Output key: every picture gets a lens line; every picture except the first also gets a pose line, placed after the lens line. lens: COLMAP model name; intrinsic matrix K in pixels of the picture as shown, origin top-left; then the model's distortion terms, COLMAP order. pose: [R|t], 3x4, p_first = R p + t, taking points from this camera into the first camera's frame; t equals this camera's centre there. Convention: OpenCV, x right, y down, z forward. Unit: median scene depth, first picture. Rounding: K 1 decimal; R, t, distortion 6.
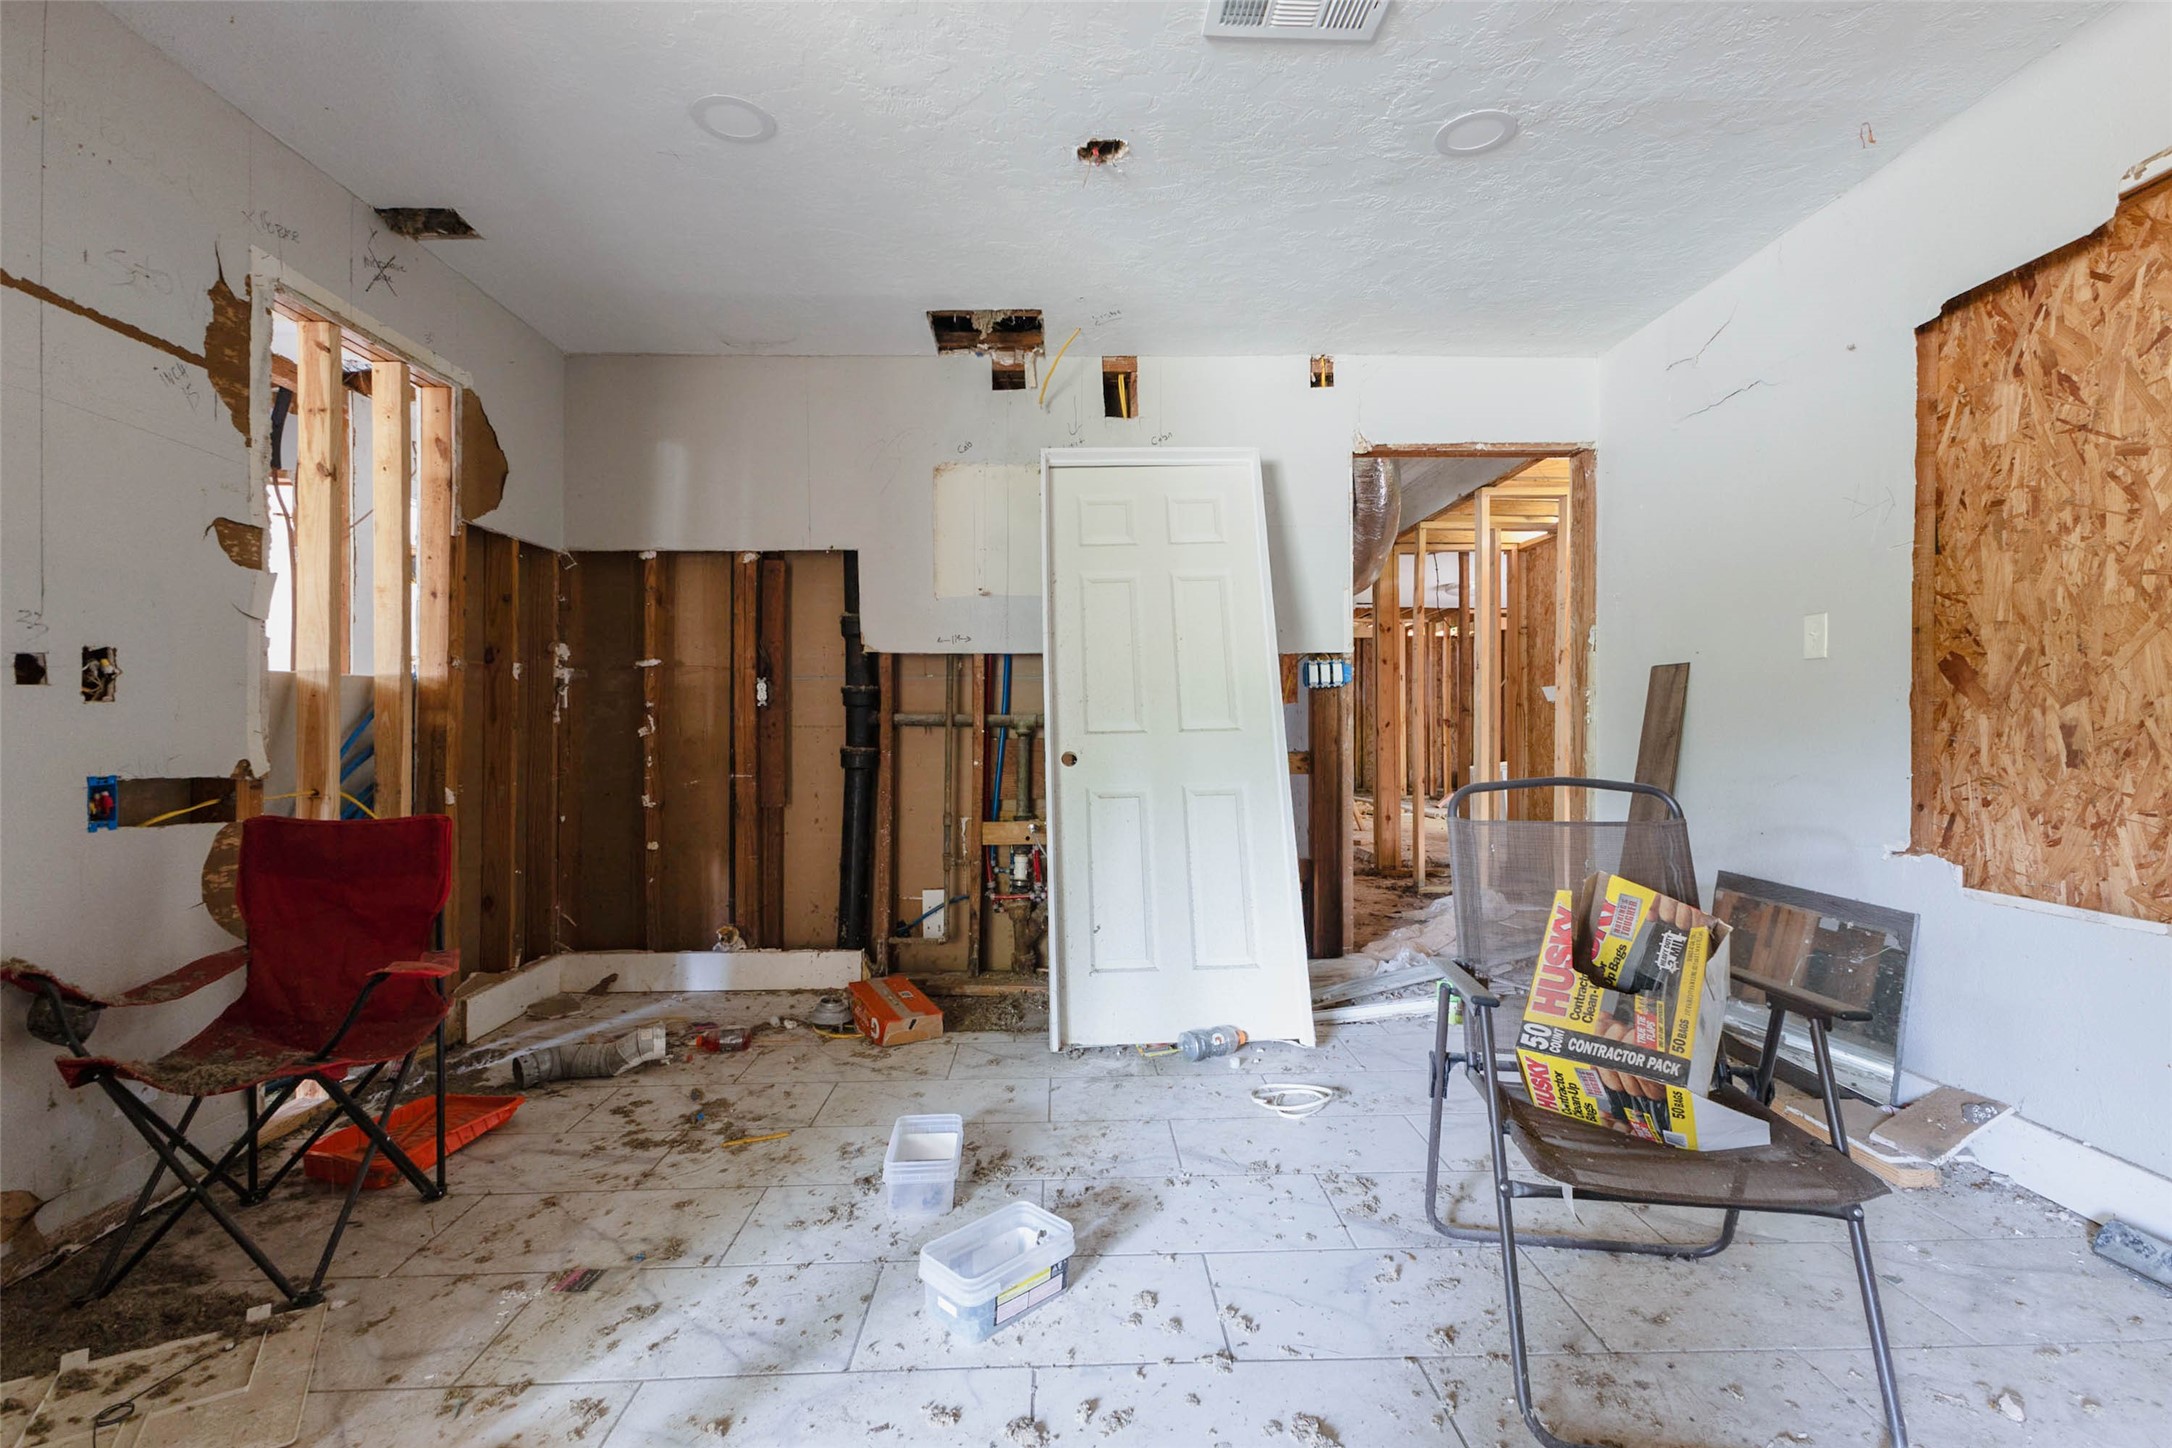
lens RADIAL K [[961.5, 0, 1089.5], [0, 961.5, 720.6], [0, 0, 1]] dist [0.014607, -0.004240]
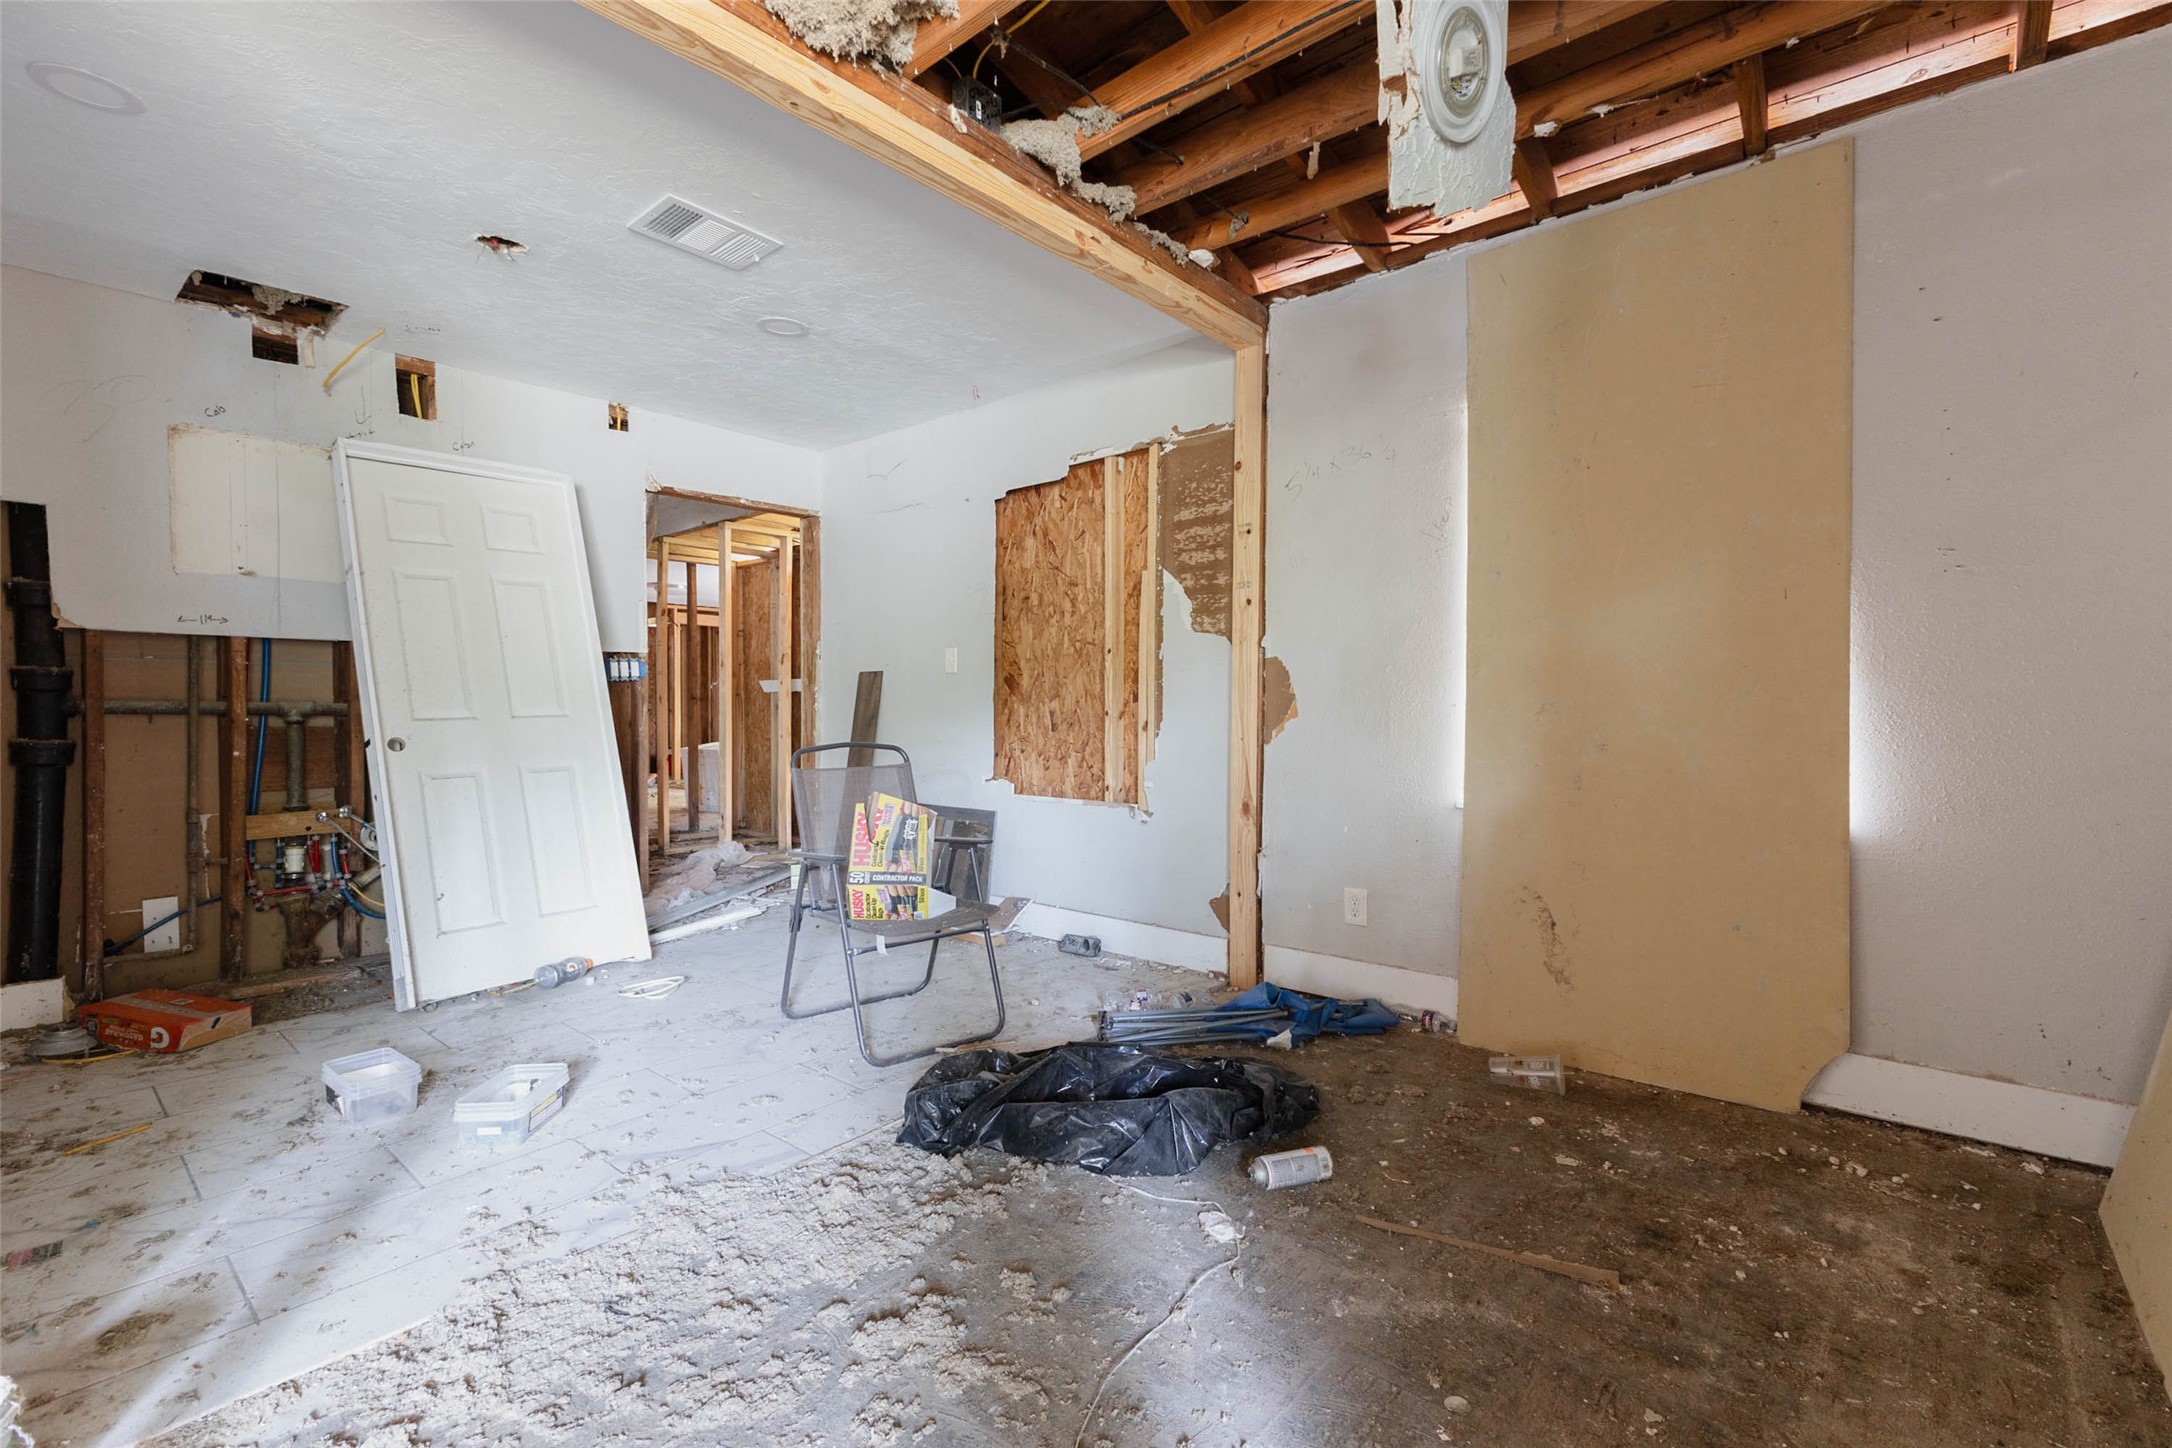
lens RADIAL K [[961.5, 0, 1085.8], [0, 961.5, 716.6], [0, 0, 1]] dist [0.014607, -0.004240]
pose [[0.676902, -0.006661, 0.736043, -0.328224], [-0.002019, 0.999938, 0.010906, -0.004734], [-0.736070, -0.008868, 0.676847, -0.319379]]
